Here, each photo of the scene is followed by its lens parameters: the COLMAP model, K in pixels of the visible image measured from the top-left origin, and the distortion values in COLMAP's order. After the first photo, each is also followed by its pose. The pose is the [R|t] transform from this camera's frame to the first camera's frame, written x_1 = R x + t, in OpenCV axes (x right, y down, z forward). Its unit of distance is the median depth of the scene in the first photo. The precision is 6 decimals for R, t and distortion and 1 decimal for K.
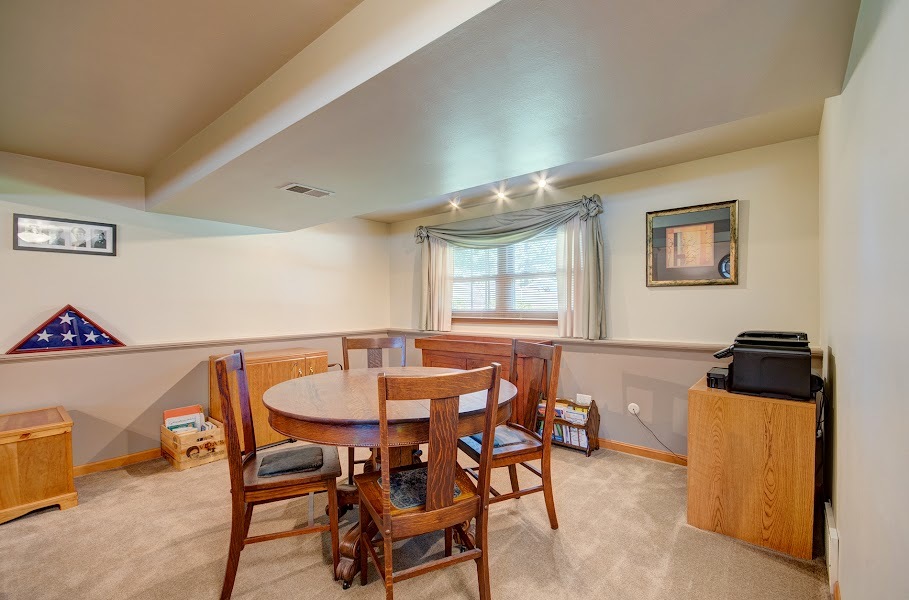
lens RADIAL K [[399.2, 0, 454.5], [0, 399.2, 306.3], [0, 0, 1]] dist [0.004170, -0.011422]
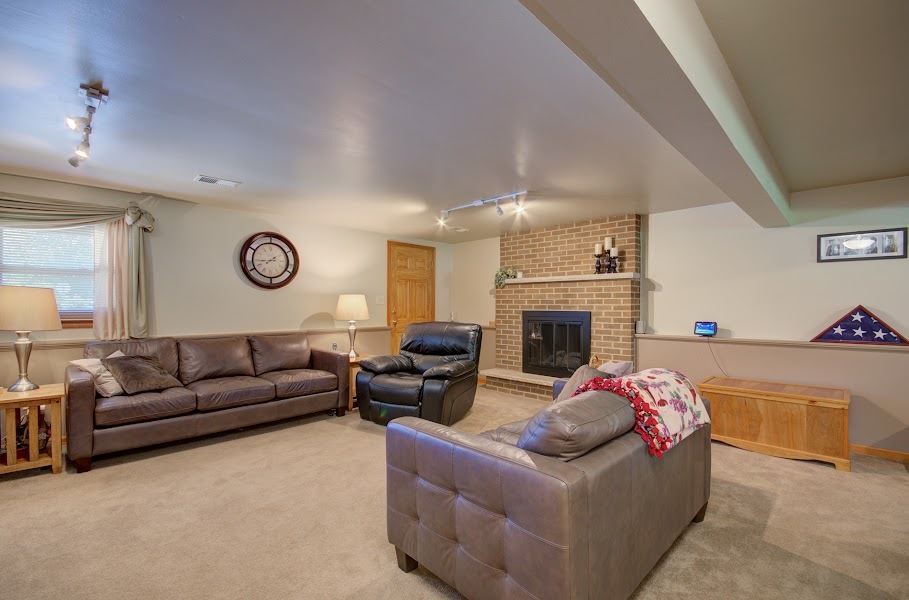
lens RADIAL K [[399.2, 0, 454.5], [0, 399.2, 306.3], [0, 0, 1]] dist [0.004170, -0.011422]
pose [[-0.085824, 0.007045, -0.996285, 0.294209], [-0.007598, 0.999941, 0.007726, 0.000009], [0.996281, 0.008233, -0.085765, -0.085249]]
